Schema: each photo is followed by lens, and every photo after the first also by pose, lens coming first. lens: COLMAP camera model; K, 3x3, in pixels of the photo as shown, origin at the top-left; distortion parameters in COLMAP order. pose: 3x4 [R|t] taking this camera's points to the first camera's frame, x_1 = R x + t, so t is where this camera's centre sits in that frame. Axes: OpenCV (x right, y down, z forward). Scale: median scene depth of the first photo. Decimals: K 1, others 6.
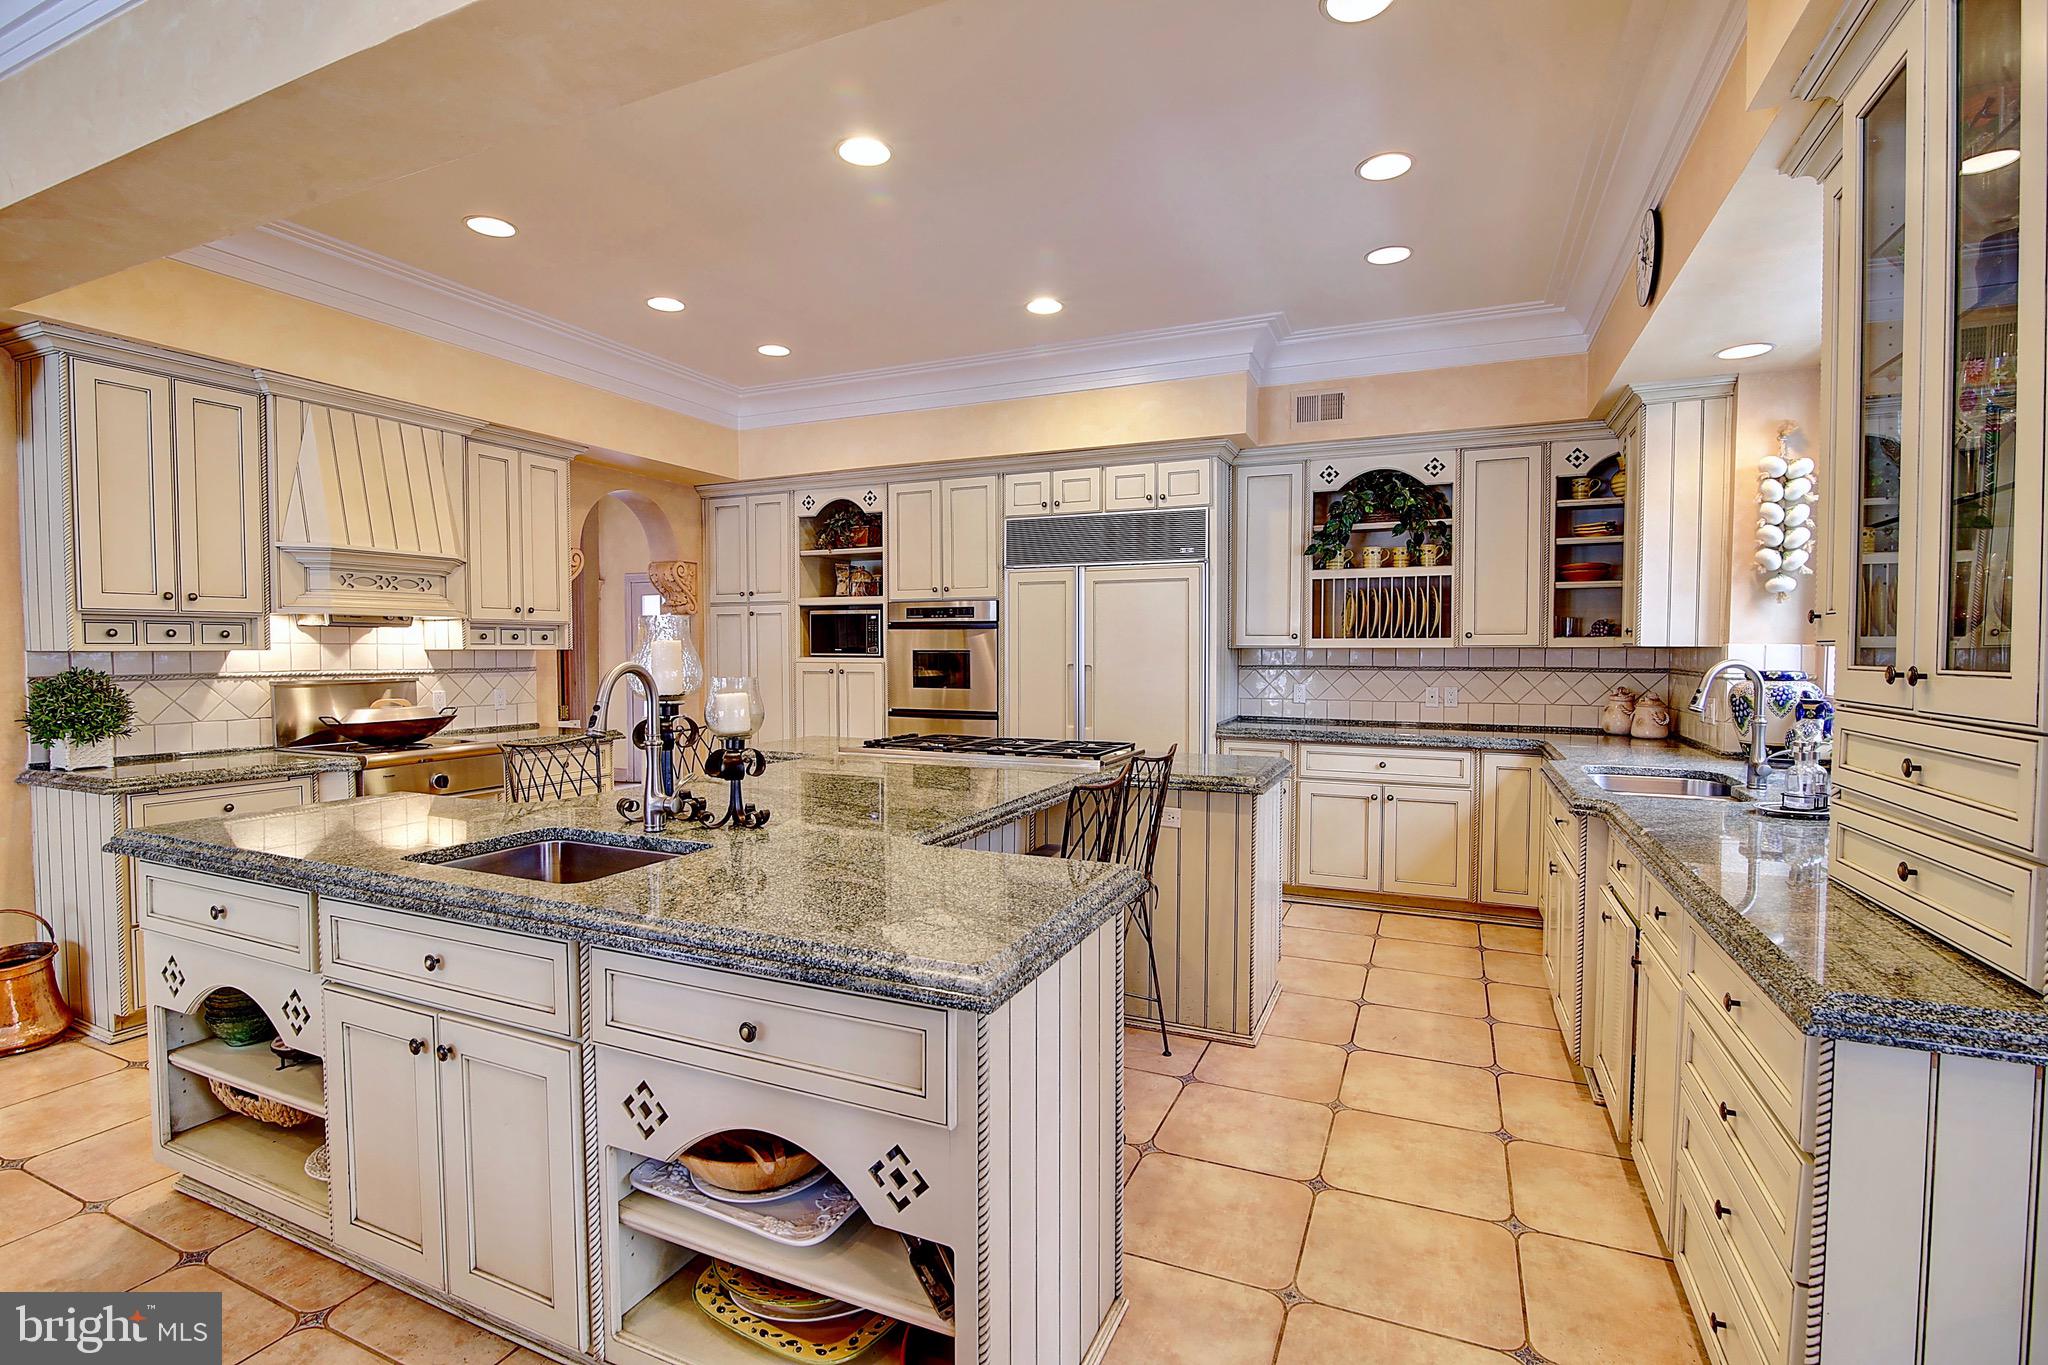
lens RADIAL K [[936.2, 0, 1031.1], [0, 936.2, 679.9], [0, 0, 1]] dist [-0.021561, 0.002364]
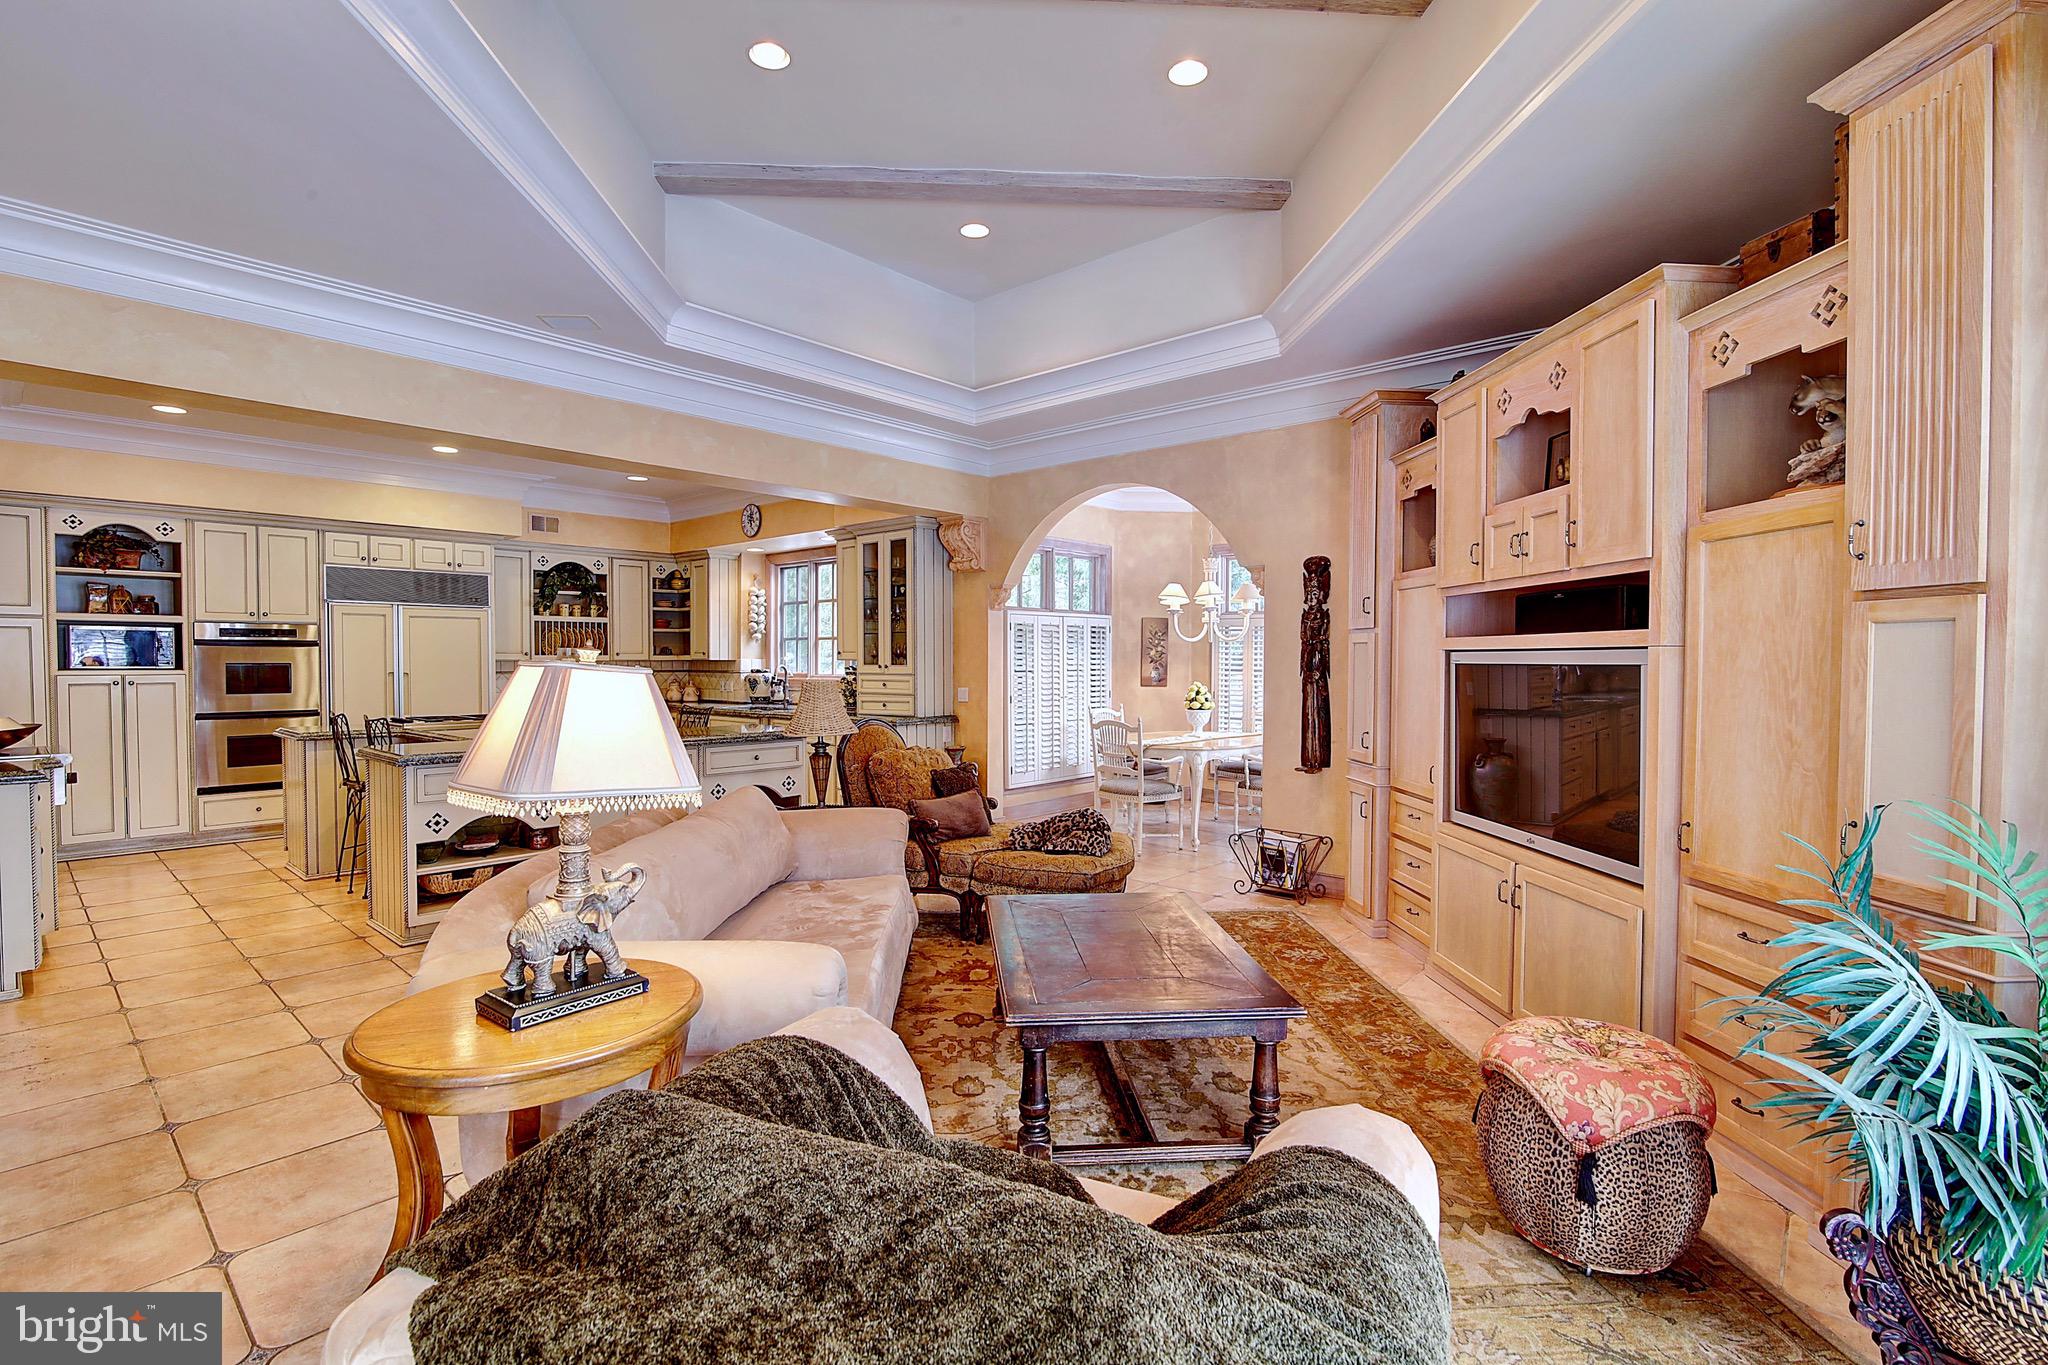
lens RADIAL K [[936.2, 0, 1025.4], [0, 936.2, 677.5], [0, 0, 1]] dist [-0.021561, 0.002364]
pose [[0.300580, -0.018727, 0.953573, -1.113470], [0.032092, 0.999440, 0.009512, 0.009615], [-0.953217, 0.027743, 0.301013, -0.388705]]
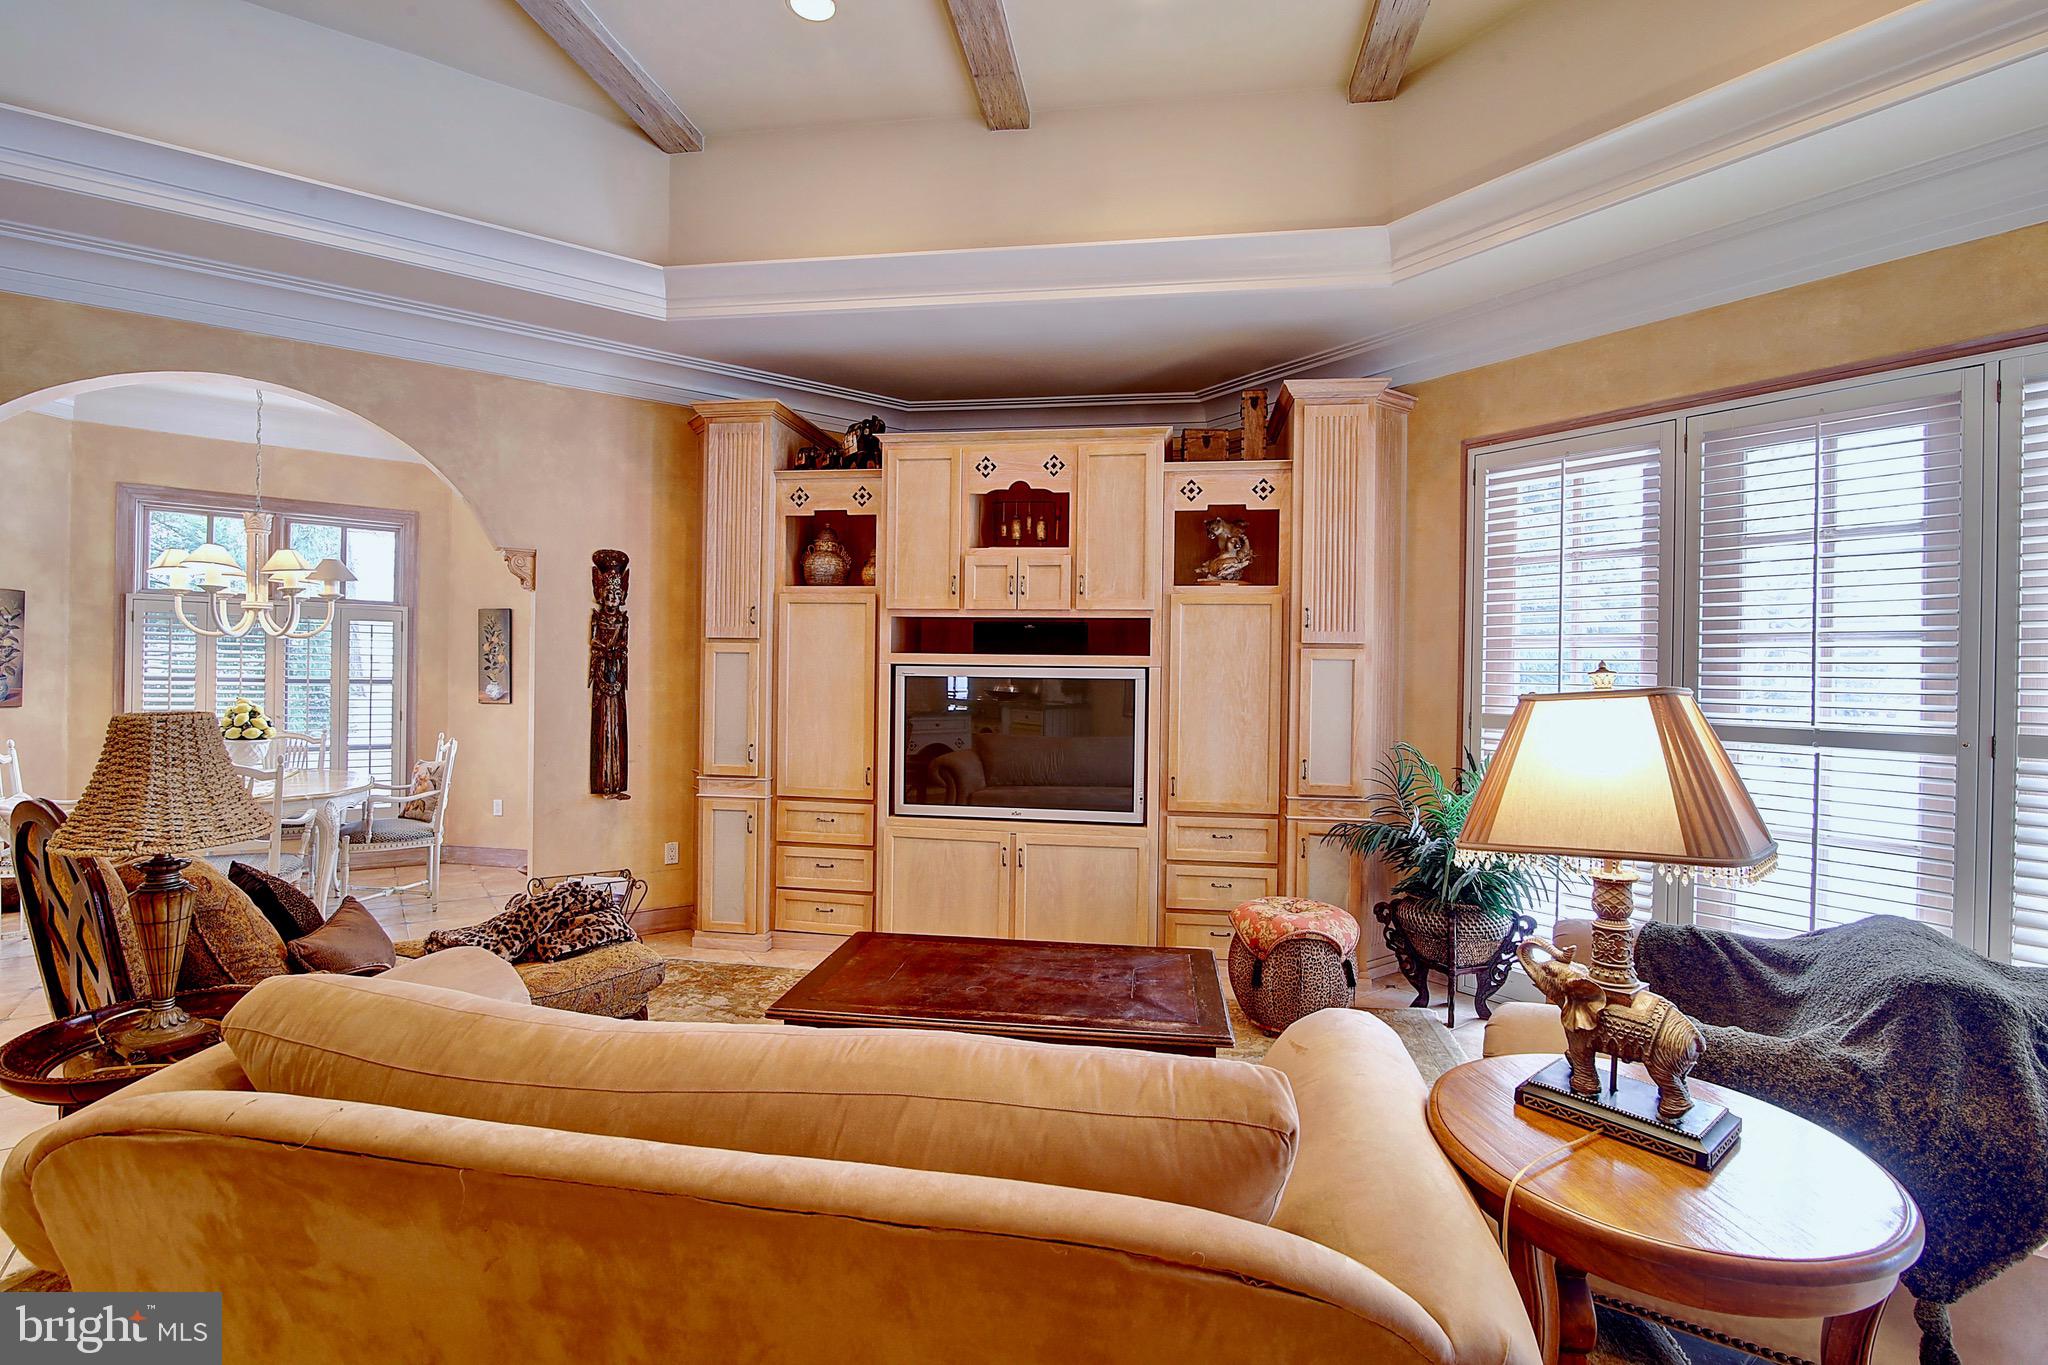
lens RADIAL K [[936.2, 0, 1023.8], [0, 936.2, 682.1], [0, 0, 1]] dist [-0.021561, 0.002364]
pose [[-0.864592, -0.016739, 0.502196, -0.792532], [0.003506, 0.999220, 0.039341, -0.013447], [-0.502463, 0.035775, -0.863858, 0.256380]]
